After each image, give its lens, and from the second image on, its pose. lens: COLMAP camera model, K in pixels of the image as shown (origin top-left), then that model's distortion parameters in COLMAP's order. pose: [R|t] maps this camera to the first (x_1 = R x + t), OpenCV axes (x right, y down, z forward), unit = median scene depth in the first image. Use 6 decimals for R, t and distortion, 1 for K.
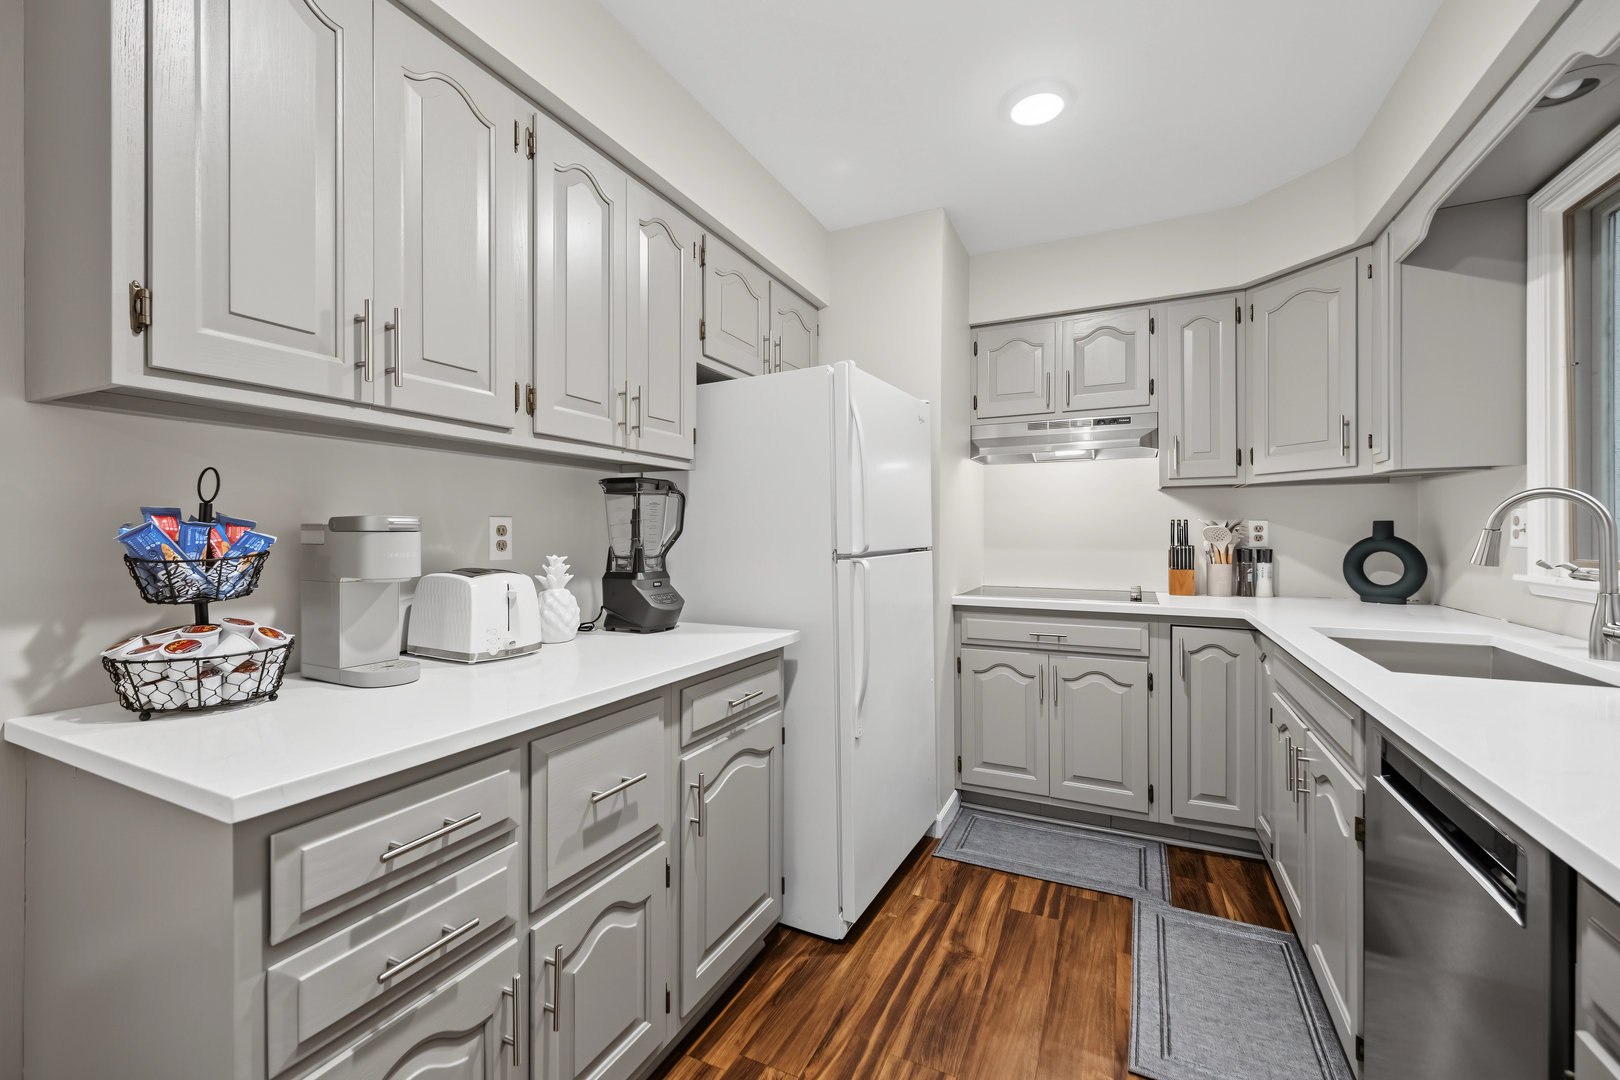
lens RADIAL K [[646.6, 0, 811.3], [0, 646.6, 504.1], [0, 0, 1]] dist [0.001934, -0.010197]
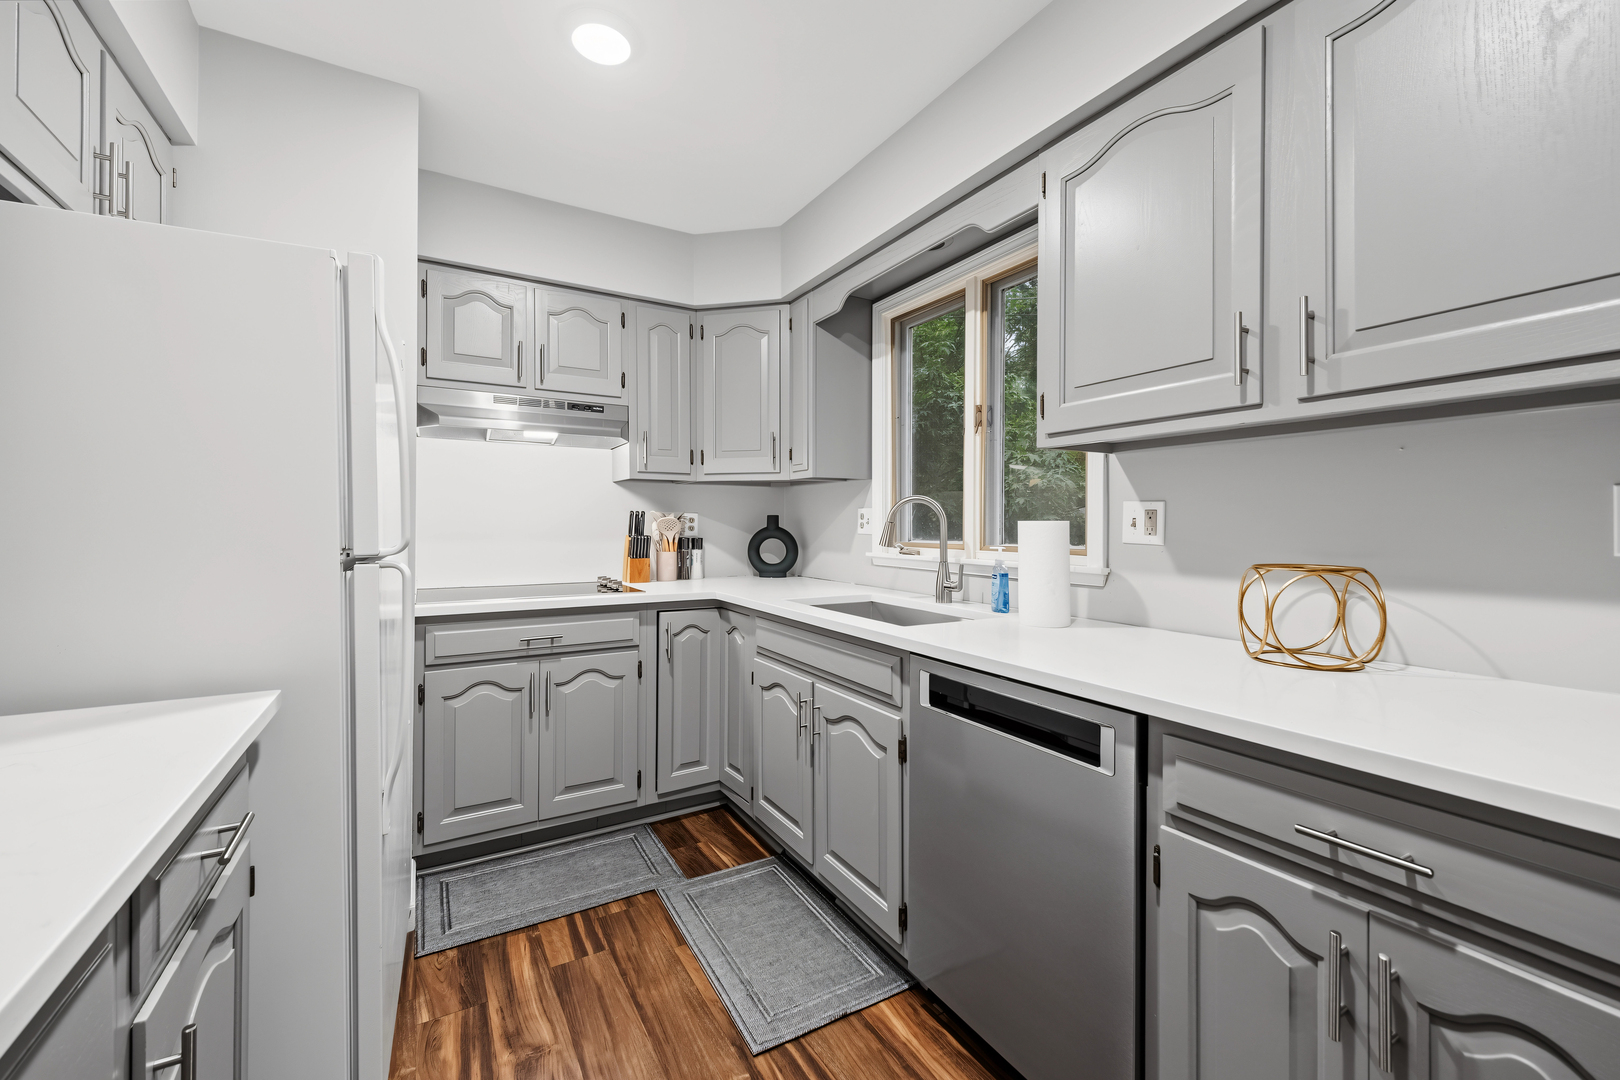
lens RADIAL K [[646.6, 0, 811.3], [0, 646.6, 504.1], [0, 0, 1]] dist [0.001934, -0.010197]
pose [[0.546450, 0.029289, 0.836979, -0.194777], [-0.041122, 0.999121, -0.008116, 0.012183], [-0.836482, -0.029983, 0.547174, 0.232950]]
